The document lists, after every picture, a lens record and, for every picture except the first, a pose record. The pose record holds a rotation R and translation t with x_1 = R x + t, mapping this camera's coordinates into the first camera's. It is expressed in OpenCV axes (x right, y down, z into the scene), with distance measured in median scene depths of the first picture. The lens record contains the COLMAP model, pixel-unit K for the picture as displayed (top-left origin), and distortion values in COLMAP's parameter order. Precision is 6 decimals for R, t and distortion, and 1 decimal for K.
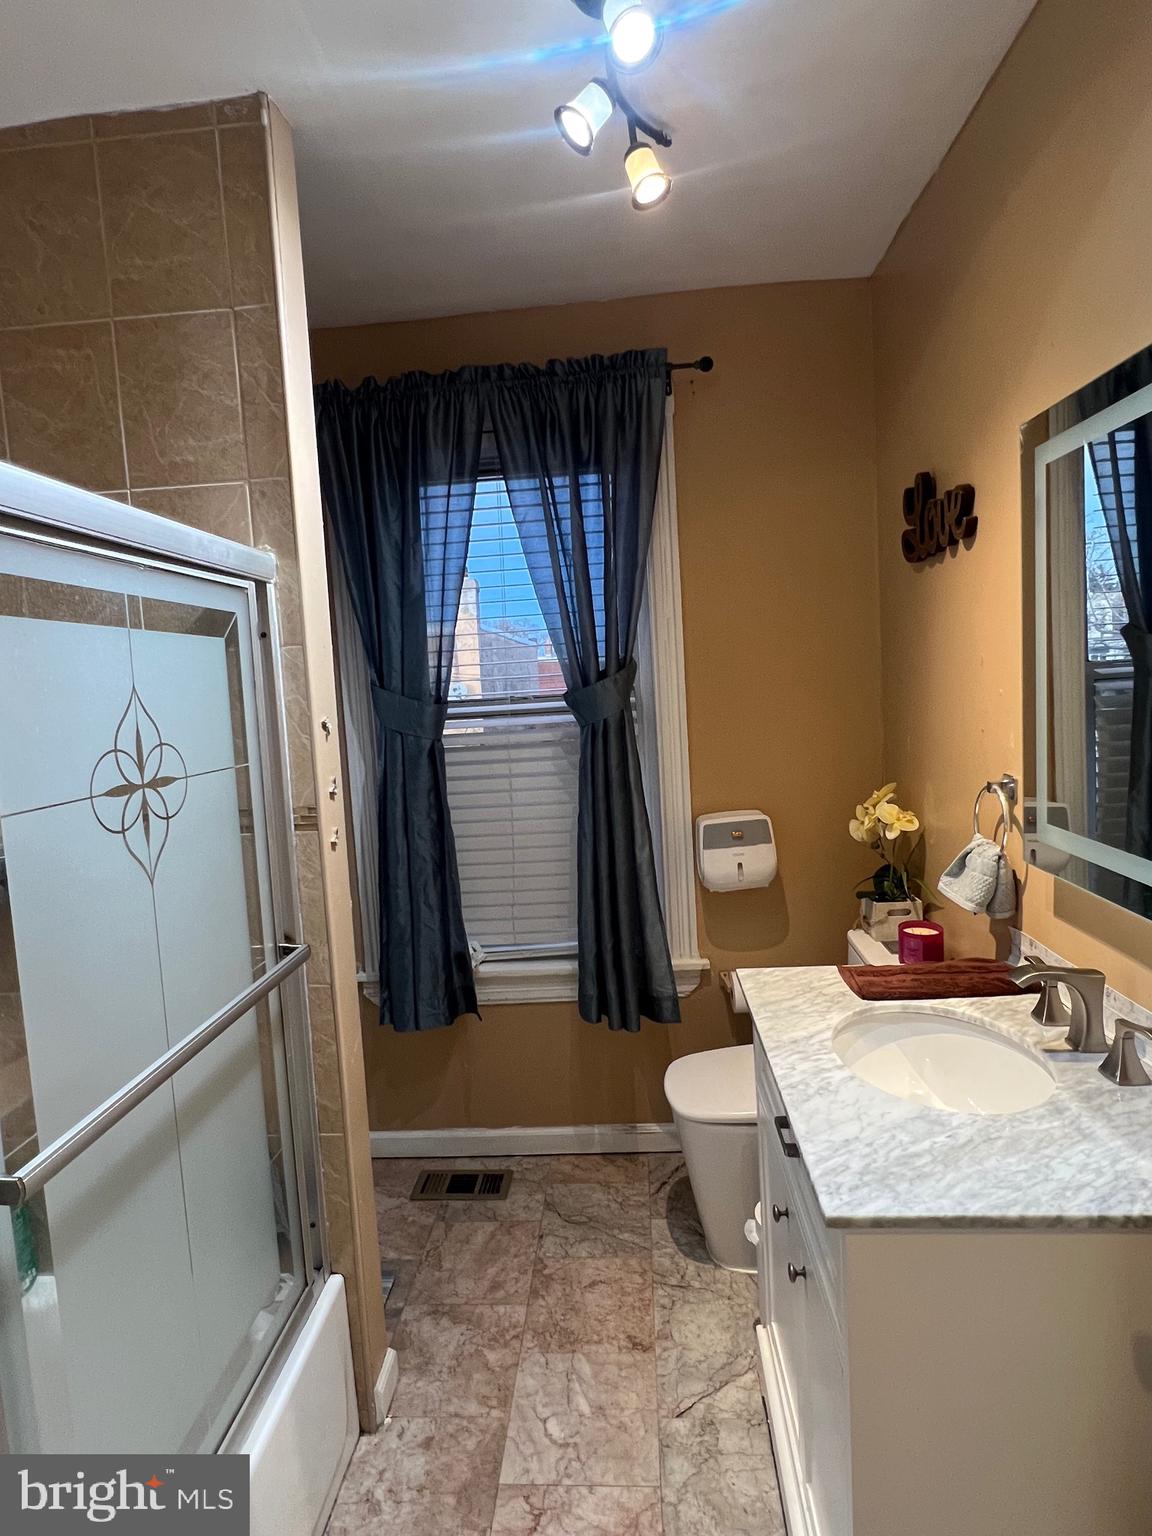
lens RADIAL K [[811.6, 0, 577.5], [0, 811.6, 762.8], [0, 0, 1]] dist [-0.003933, 0.002185]
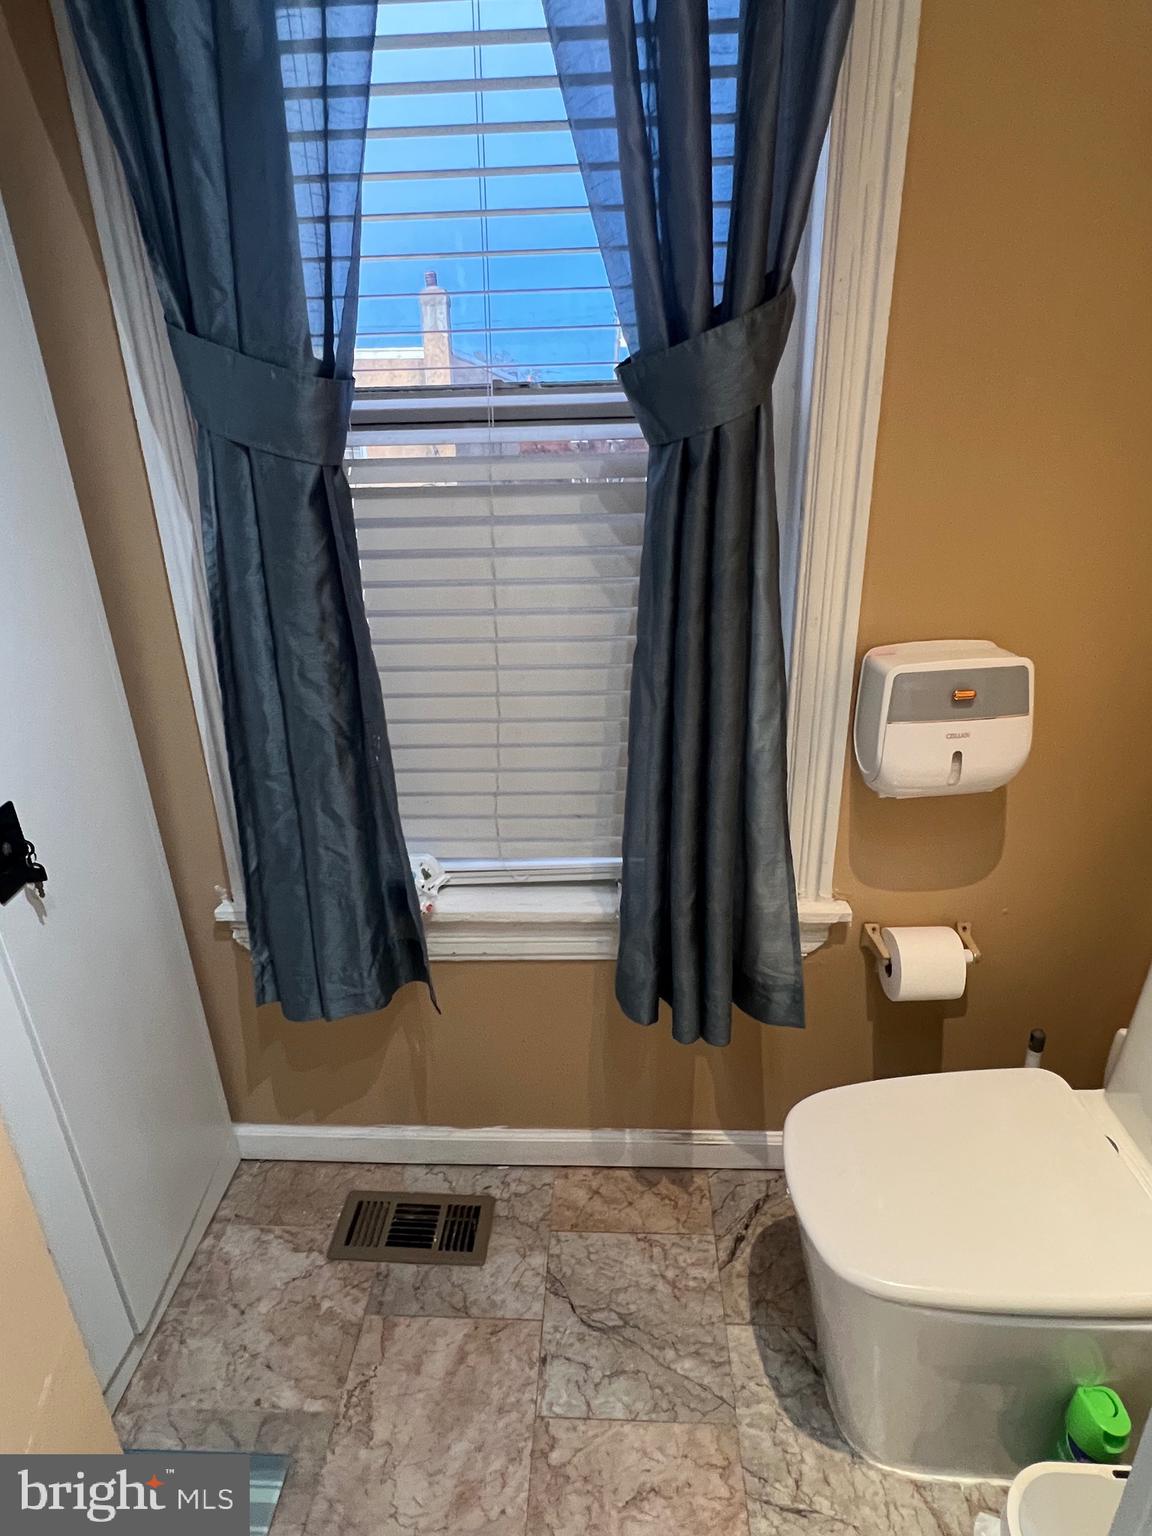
lens RADIAL K [[811.6, 0, 573.0], [0, 811.6, 755.8], [0, 0, 1]] dist [-0.003933, 0.002185]
pose [[0.999287, 0.025128, 0.028195, -0.049755], [-0.031972, 0.960220, 0.277408, -0.004007], [-0.020103, -0.278112, 0.960338, 0.539687]]
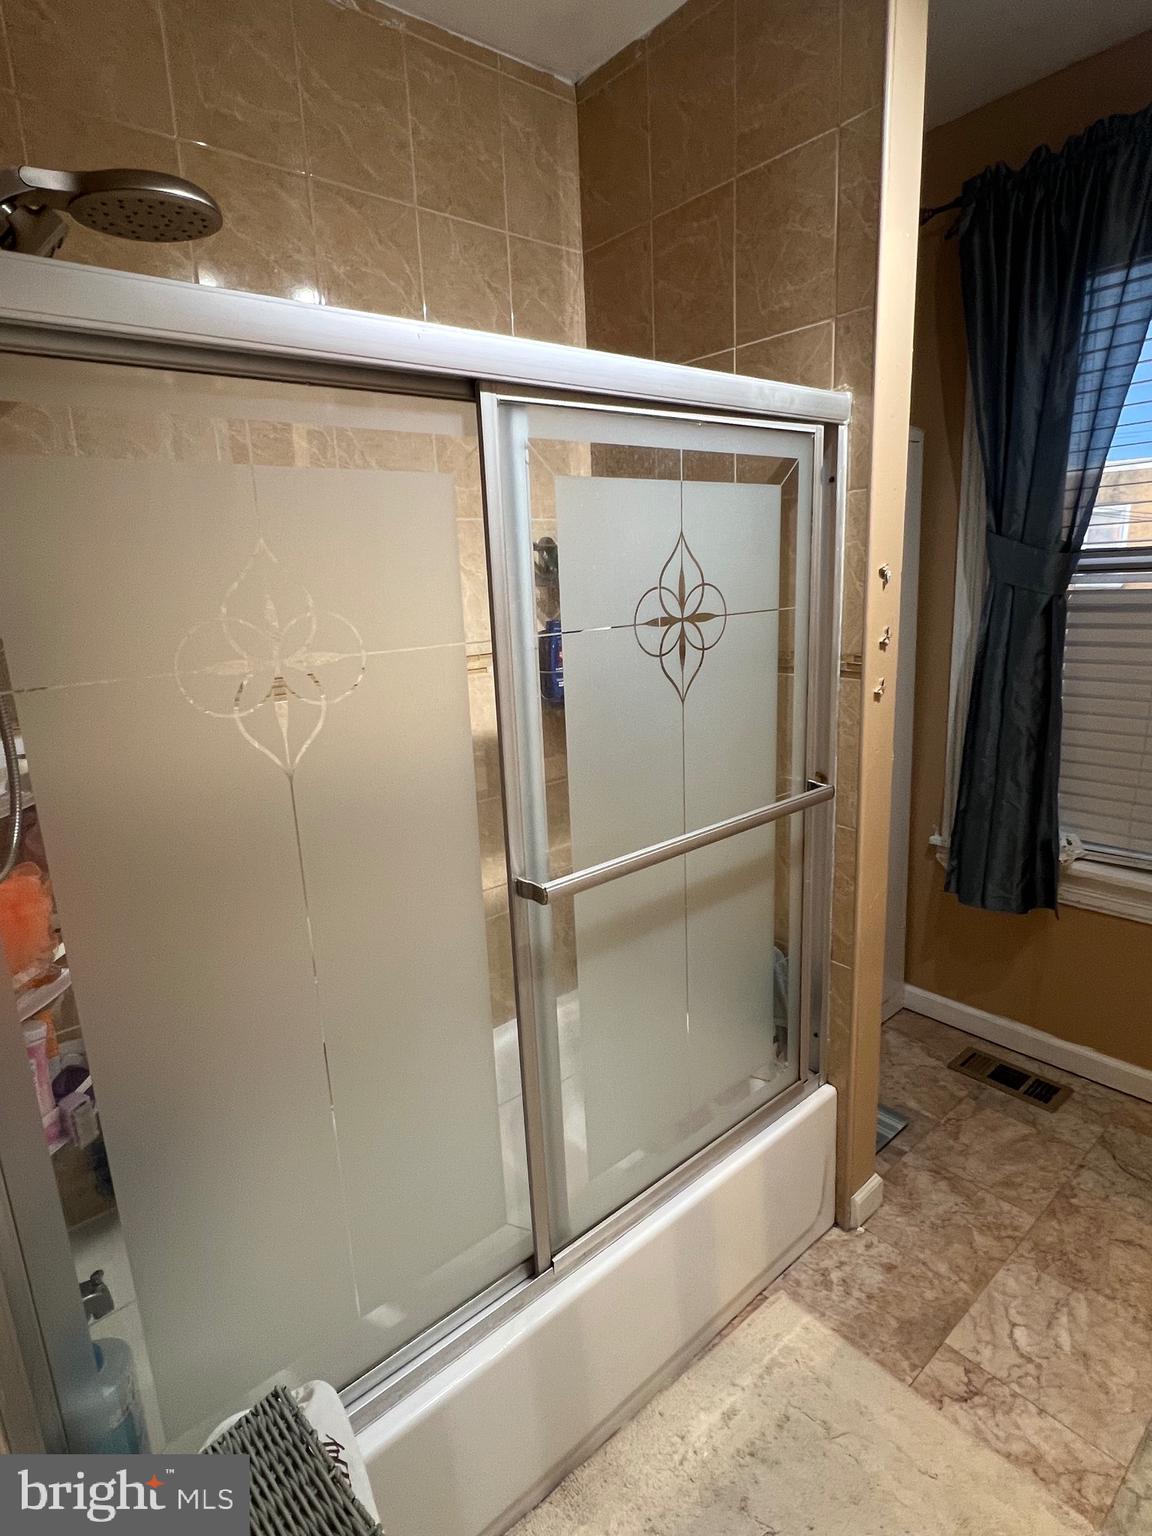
lens RADIAL K [[811.6, 0, 576.7], [0, 811.6, 760.1], [0, 0, 1]] dist [-0.003933, 0.002185]
pose [[0.695208, 0.182419, -0.695276, 0.104628], [-0.058860, 0.978461, 0.197864, 0.002097], [0.716394, -0.096633, 0.690971, 0.026291]]
